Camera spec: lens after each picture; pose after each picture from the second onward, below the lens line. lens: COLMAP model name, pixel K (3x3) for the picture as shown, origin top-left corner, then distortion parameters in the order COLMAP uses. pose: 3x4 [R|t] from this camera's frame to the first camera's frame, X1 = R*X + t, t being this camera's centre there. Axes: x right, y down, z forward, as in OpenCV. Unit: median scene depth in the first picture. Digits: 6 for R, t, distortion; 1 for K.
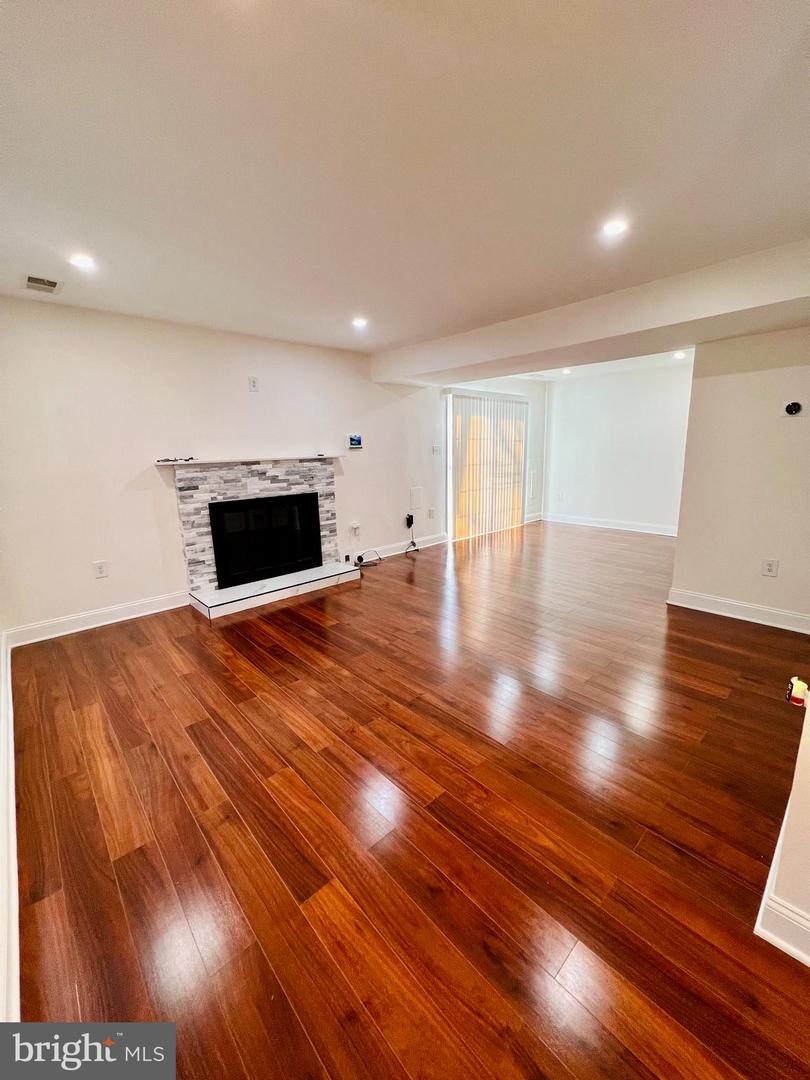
lens RADIAL K [[433.0, 0, 405.5], [0, 433.0, 535.4], [0, 0, 1]] dist [0.000251, 0.000010]
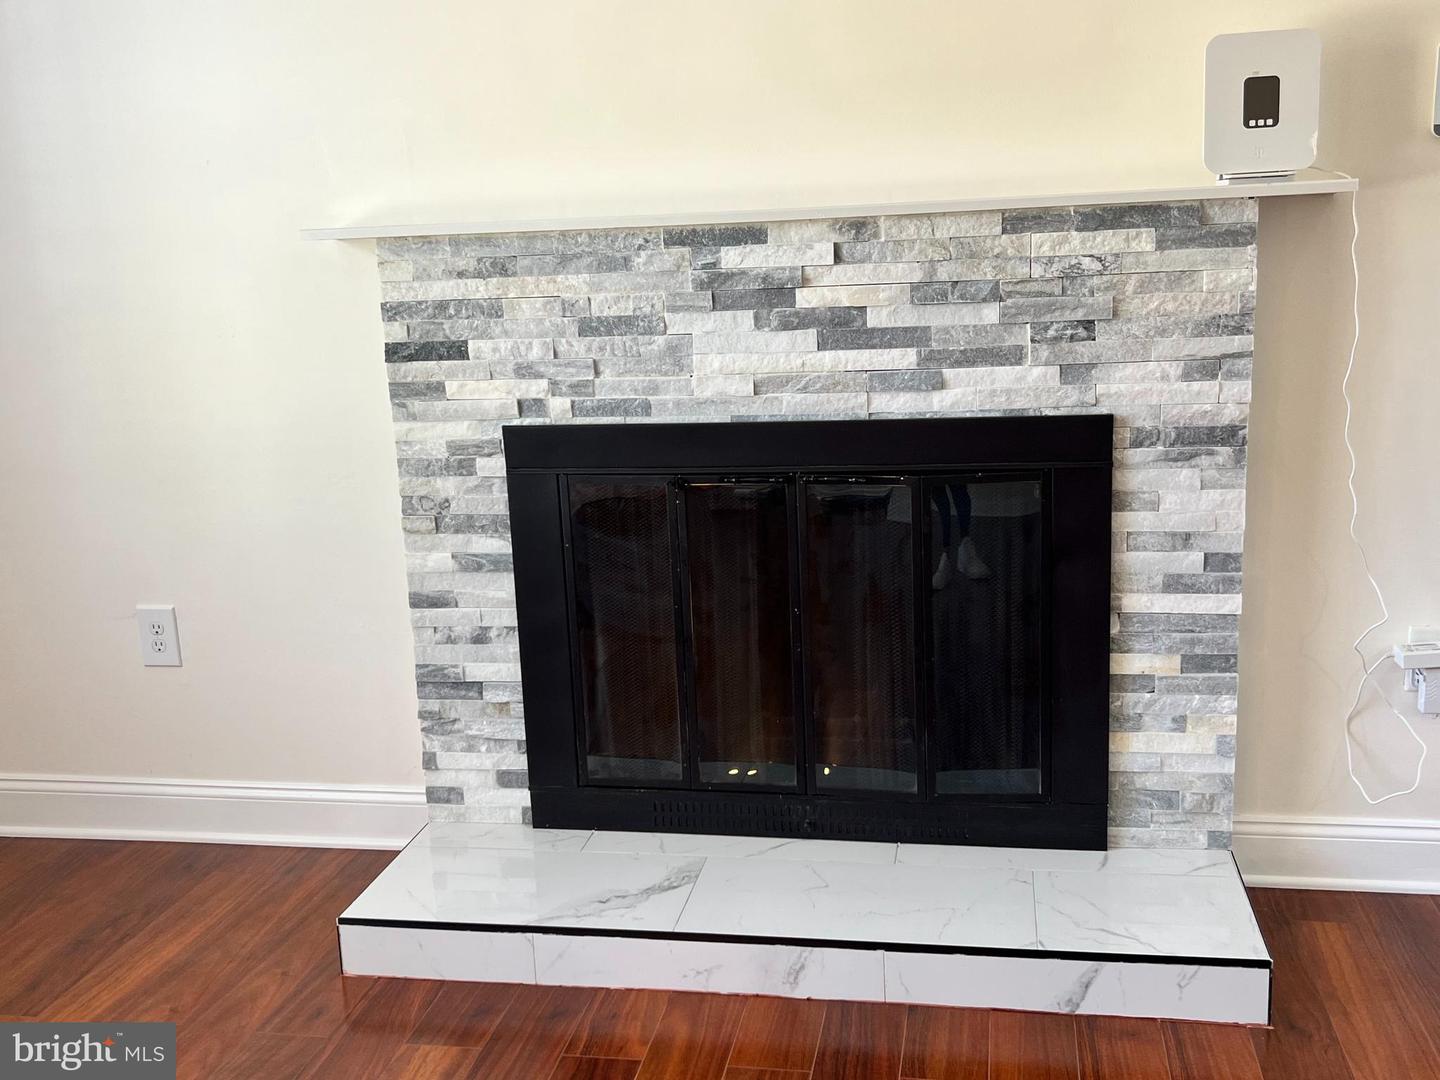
lens RADIAL K [[1442.3, 0, 720.7], [0, 1442.3, 547.5], [0, 0, 1]] dist [0.055976, 0.000000]
pose [[0.598379, 0.166826, -0.783653, 0.167753], [-0.135093, 0.985087, 0.106554, -0.102141], [0.789742, 0.042106, 0.611993, 0.631266]]
